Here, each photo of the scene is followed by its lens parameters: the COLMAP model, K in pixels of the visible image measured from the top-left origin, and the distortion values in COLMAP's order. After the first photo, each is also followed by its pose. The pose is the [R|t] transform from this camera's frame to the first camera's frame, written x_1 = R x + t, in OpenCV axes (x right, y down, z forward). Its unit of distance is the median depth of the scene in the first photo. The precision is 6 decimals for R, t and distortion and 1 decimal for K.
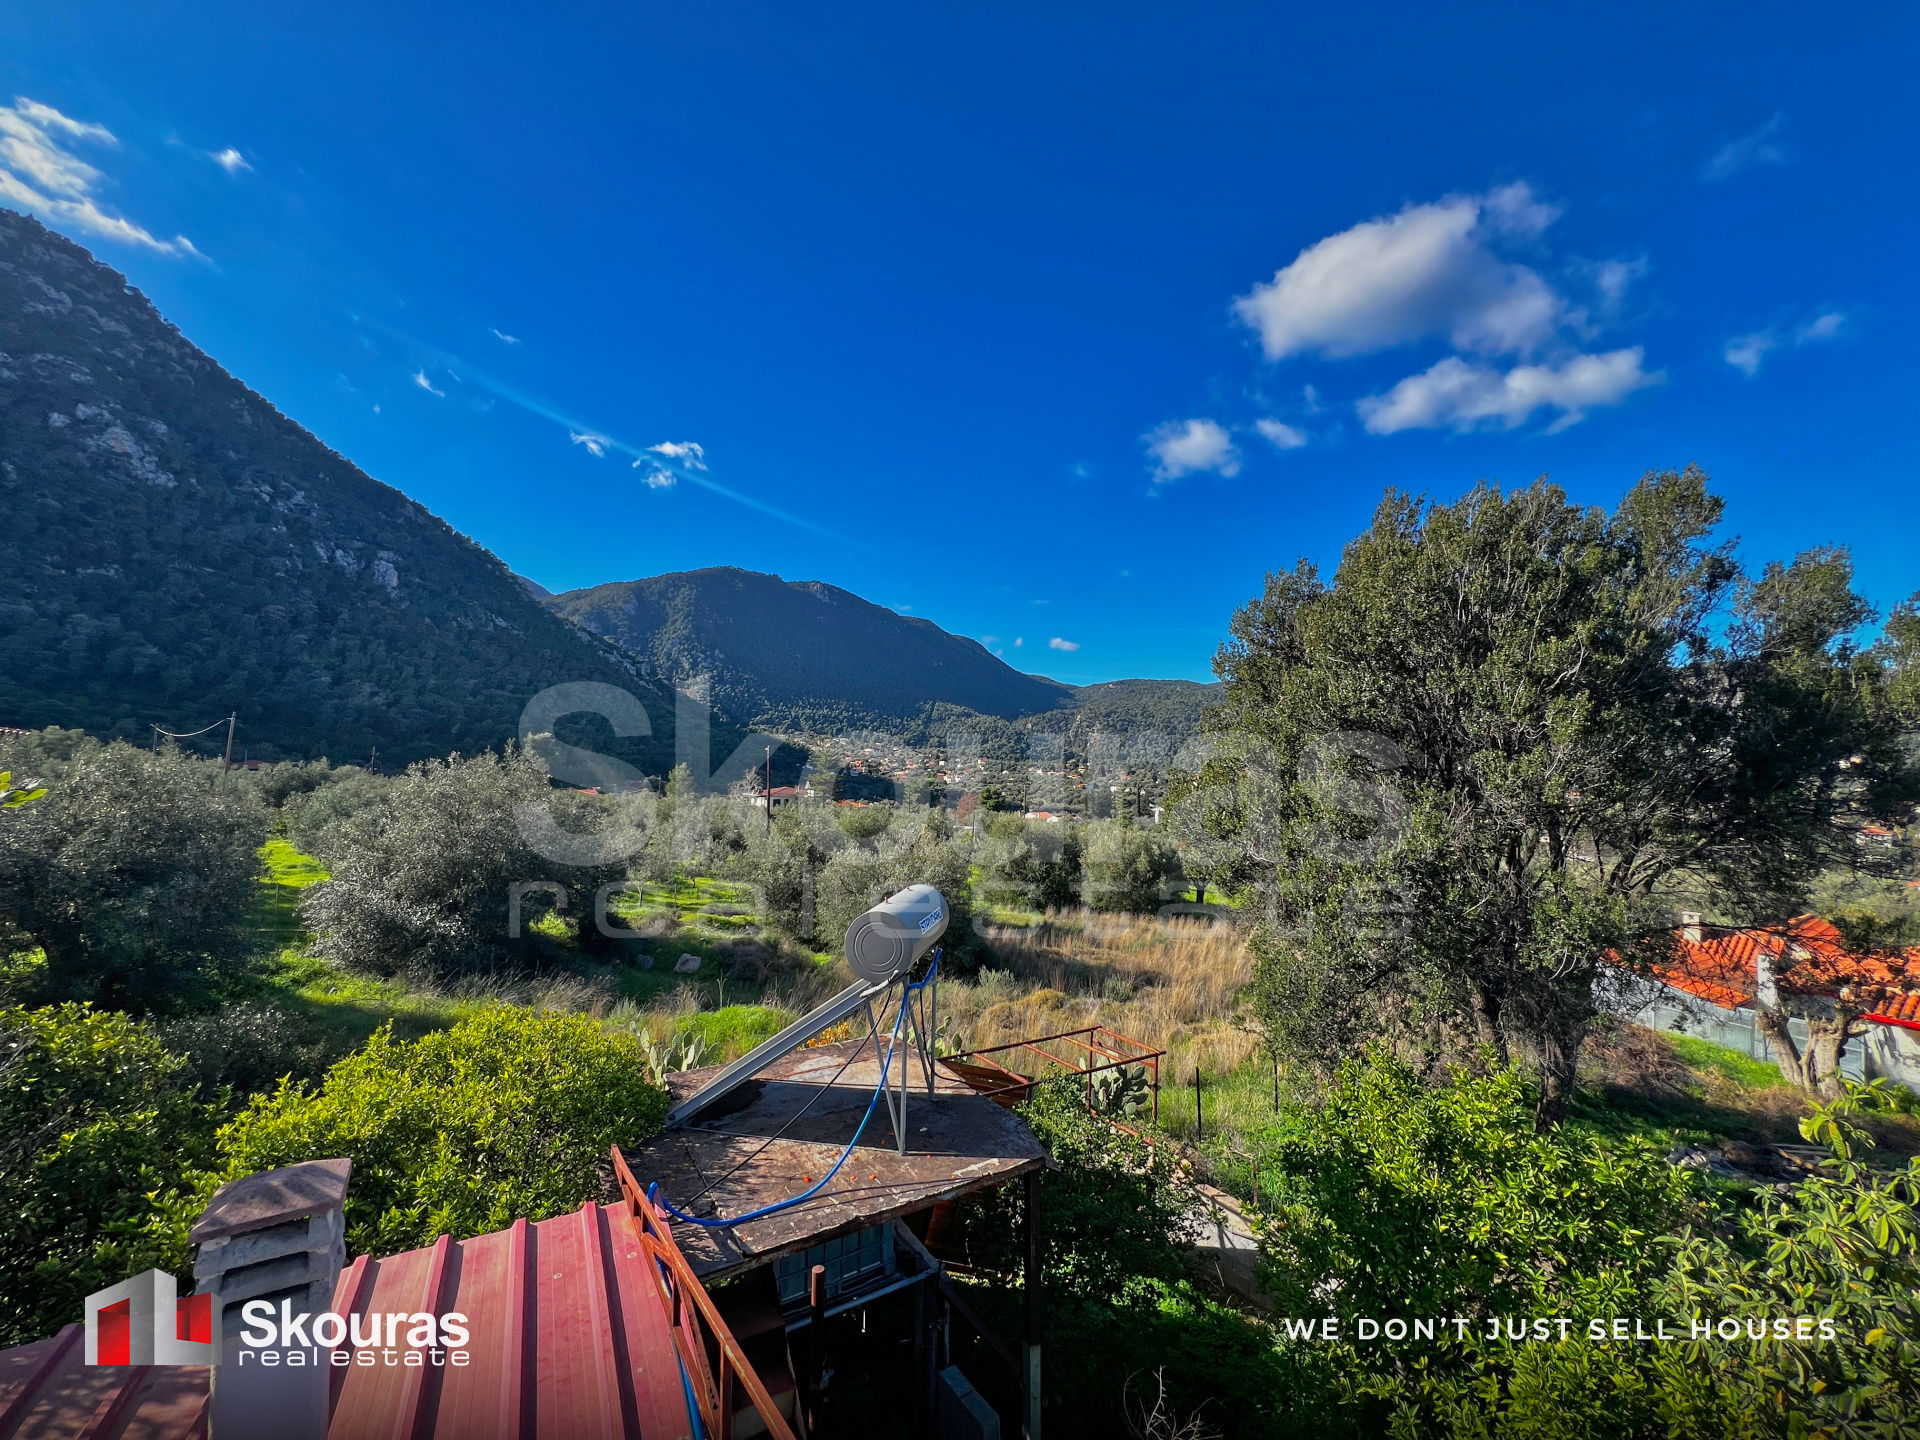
lens RADIAL K [[779.5, 0, 962.8], [0, 779.5, 737.2], [0, 0, 1]] dist [-0.000846, -0.000572]
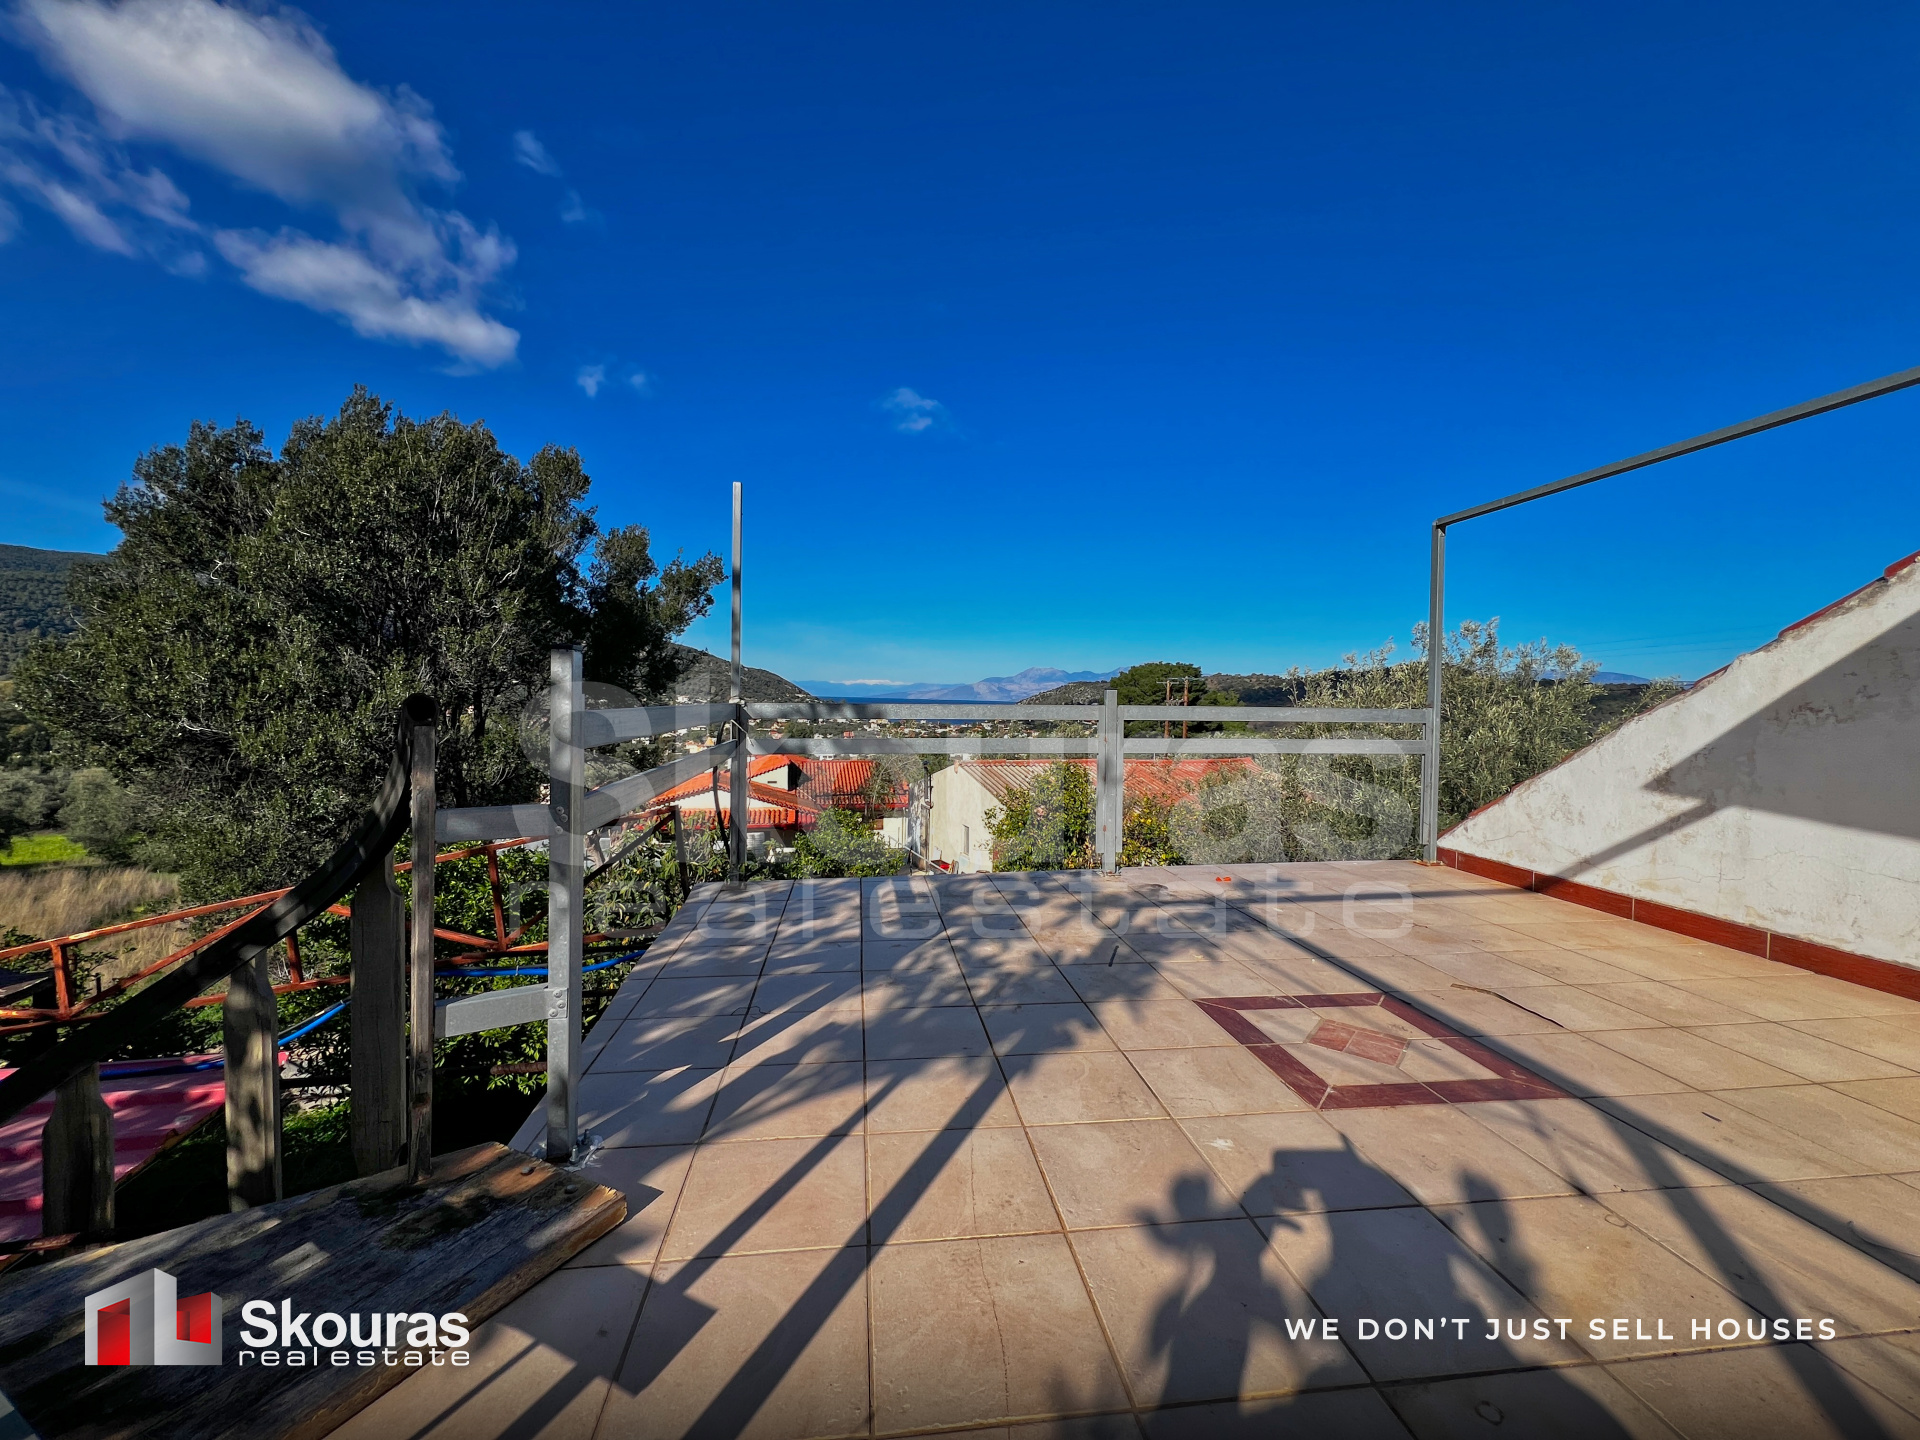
lens RADIAL K [[779.5, 0, 962.8], [0, 779.5, 737.2], [0, 0, 1]] dist [-0.000846, -0.000572]
pose [[0.304797, -0.034372, 0.951797, -0.282424], [-0.056252, 0.996954, 0.054017, 0.074919], [-0.950755, -0.070005, 0.301935, -0.204750]]
